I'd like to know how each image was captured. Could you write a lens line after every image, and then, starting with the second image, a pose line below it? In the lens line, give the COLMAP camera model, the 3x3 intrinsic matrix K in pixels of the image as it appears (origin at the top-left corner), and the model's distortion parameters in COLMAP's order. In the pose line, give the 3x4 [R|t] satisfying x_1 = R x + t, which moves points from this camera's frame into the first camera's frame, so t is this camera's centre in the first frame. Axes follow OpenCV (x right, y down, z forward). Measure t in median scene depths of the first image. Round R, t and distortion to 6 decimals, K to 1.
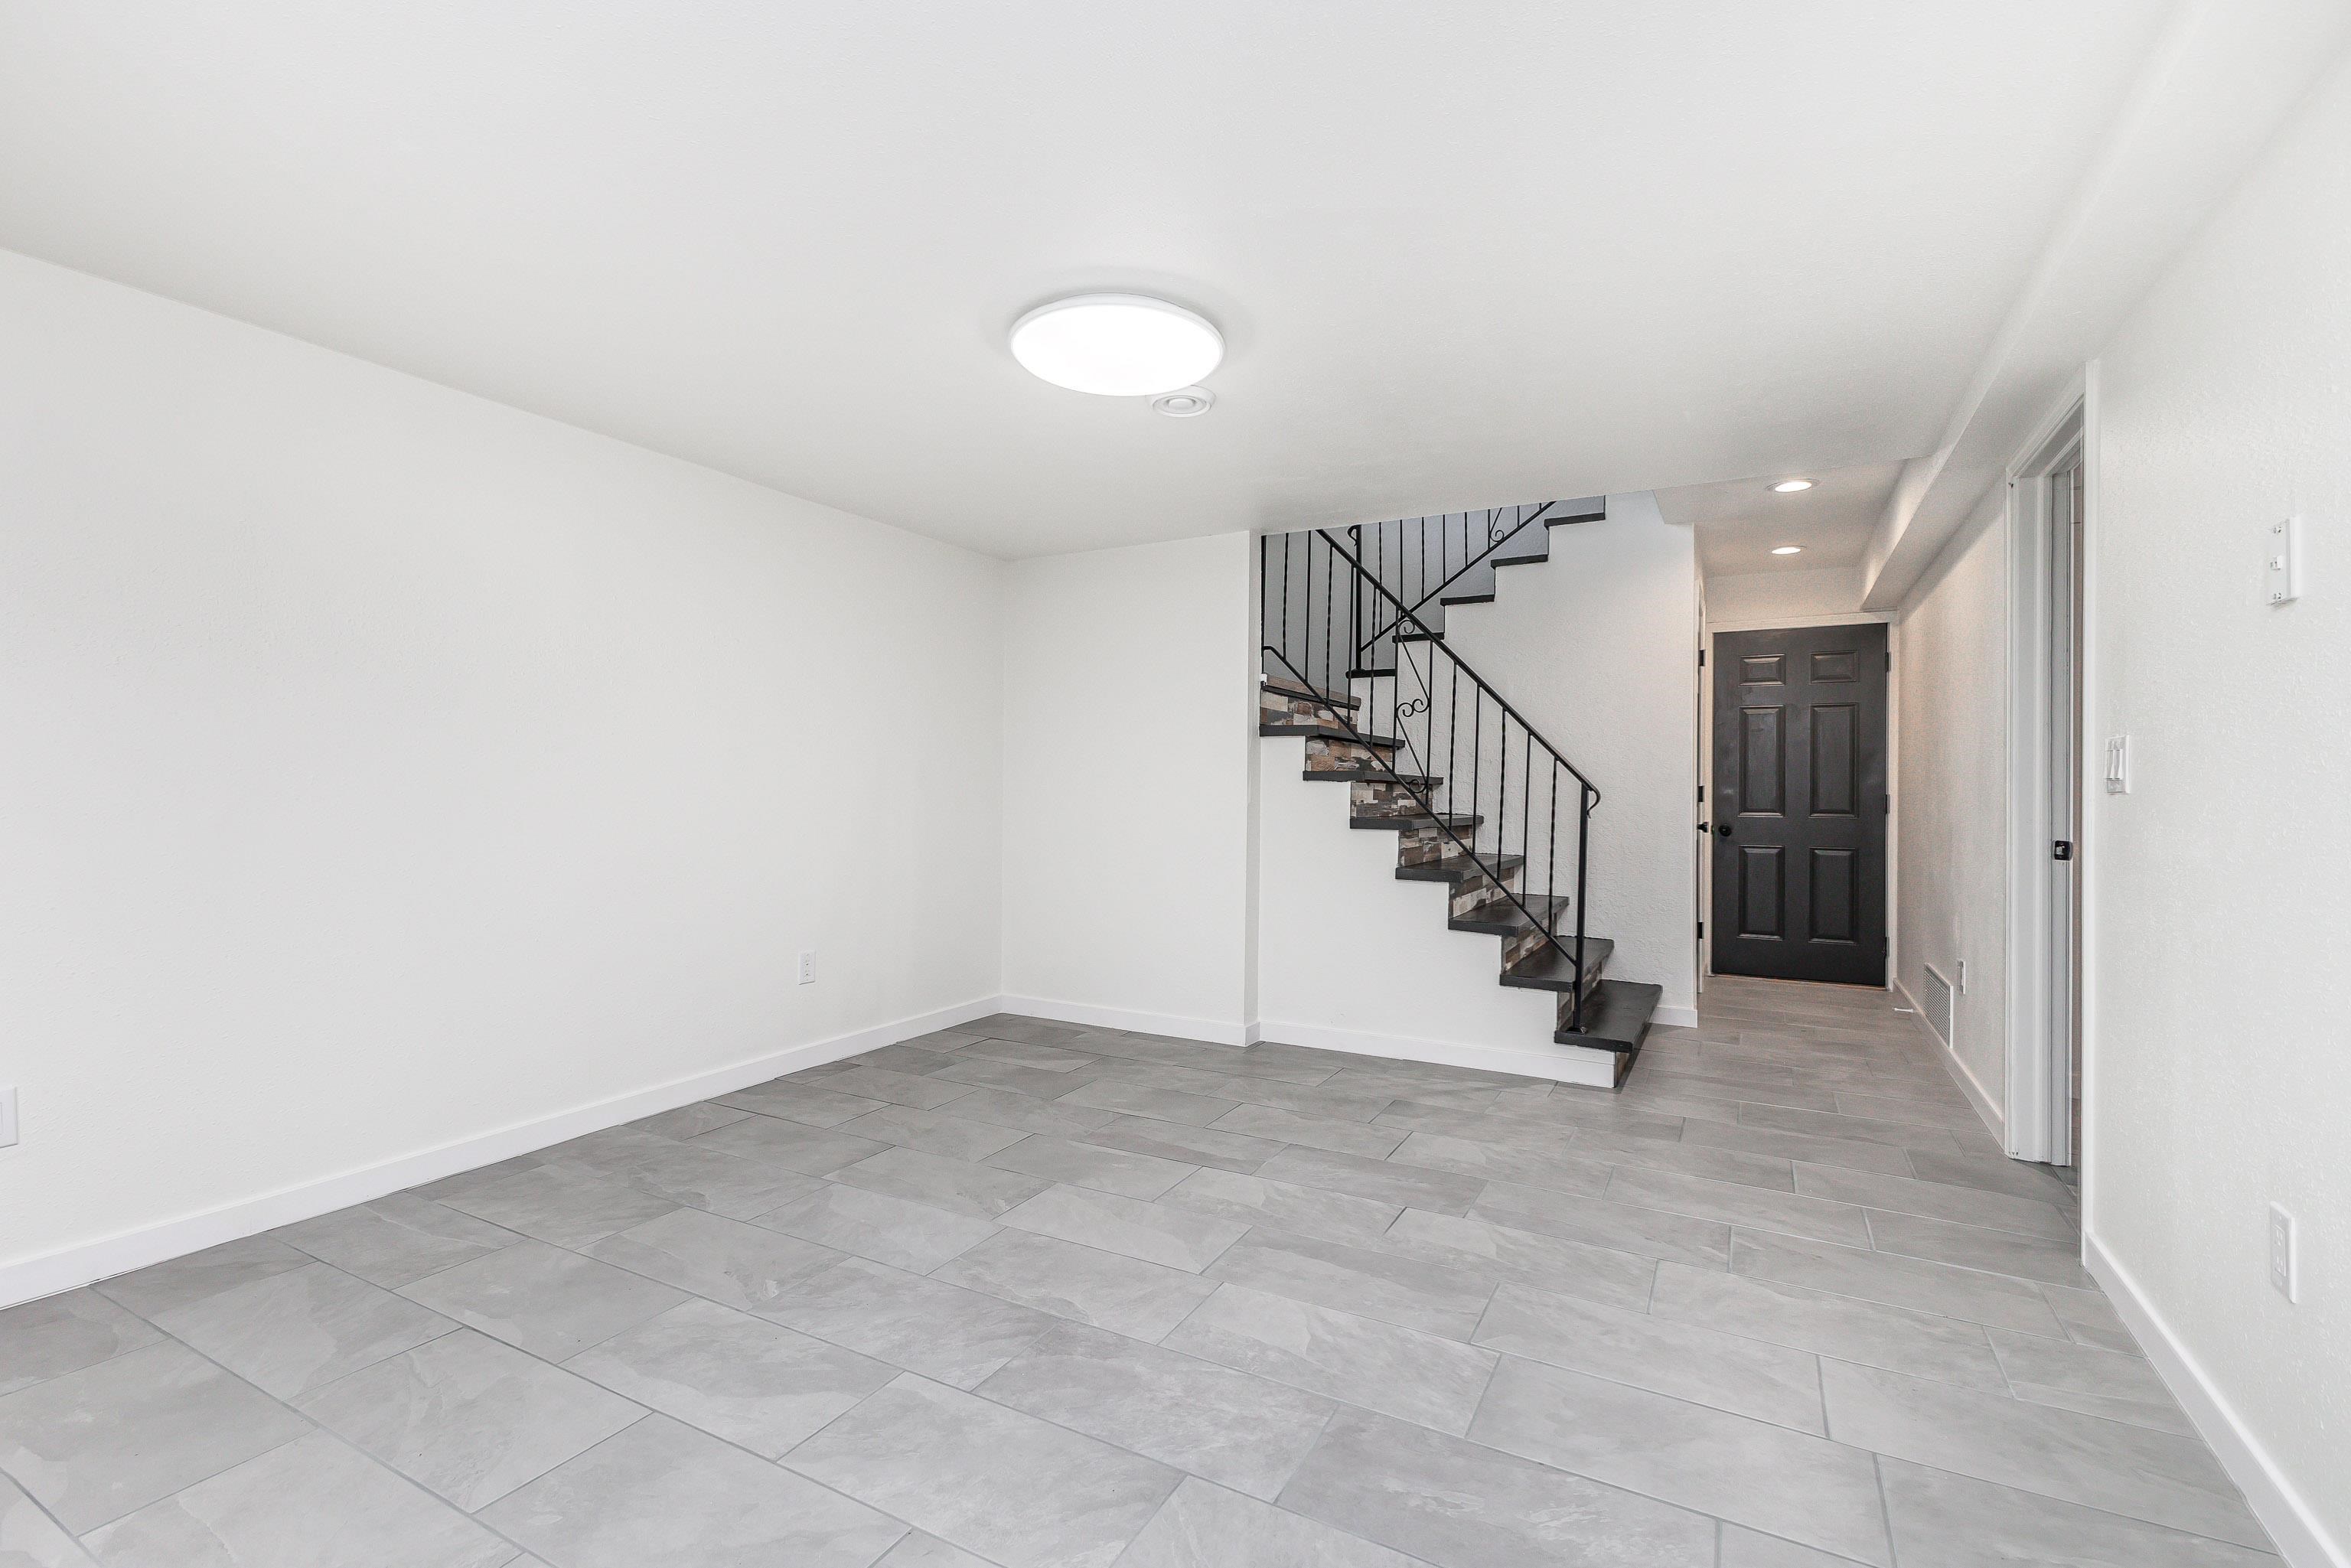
lens RADIAL K [[1039.2, 0, 1179.5], [0, 1039.2, 785.2], [0, 0, 1]] dist [0.016439, -0.004634]
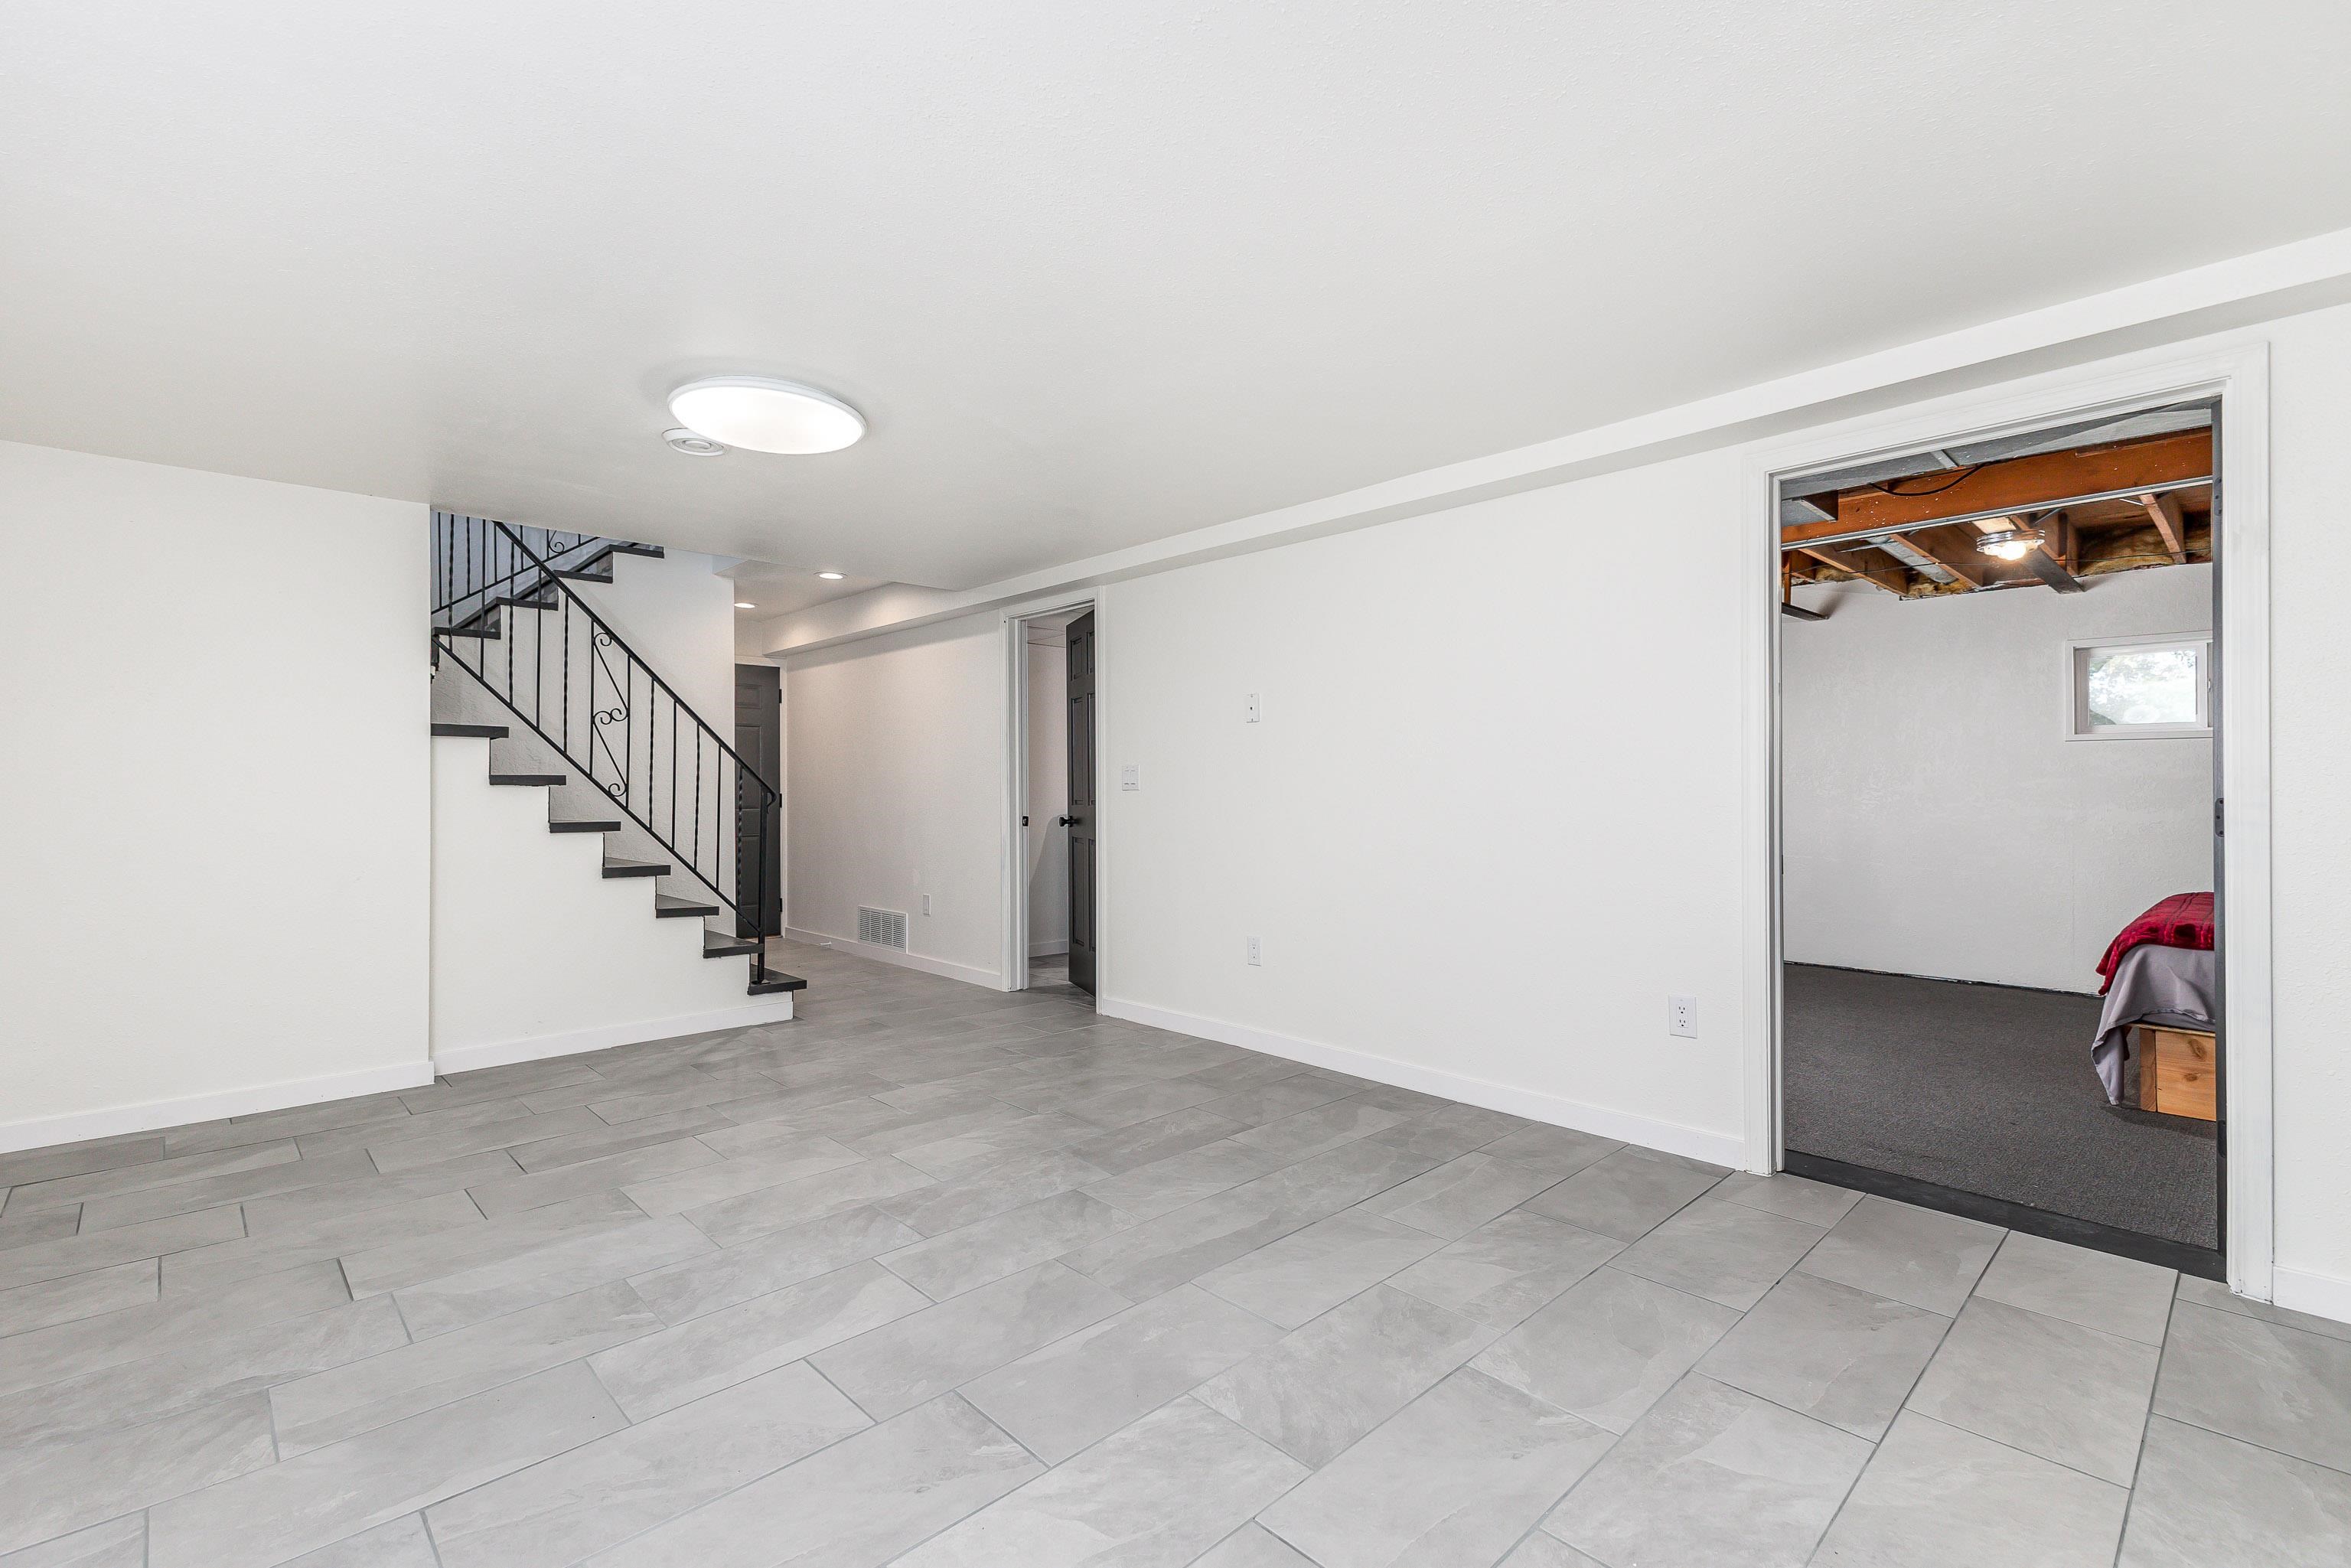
lens RADIAL K [[1039.2, 0, 1179.5], [0, 1039.2, 785.2], [0, 0, 1]] dist [0.016439, -0.004634]
pose [[0.307311, -0.004759, 0.951597, -0.943759], [0.003229, 0.999987, 0.003958, -0.009728], [-0.951604, 0.001857, 0.307322, 0.182055]]
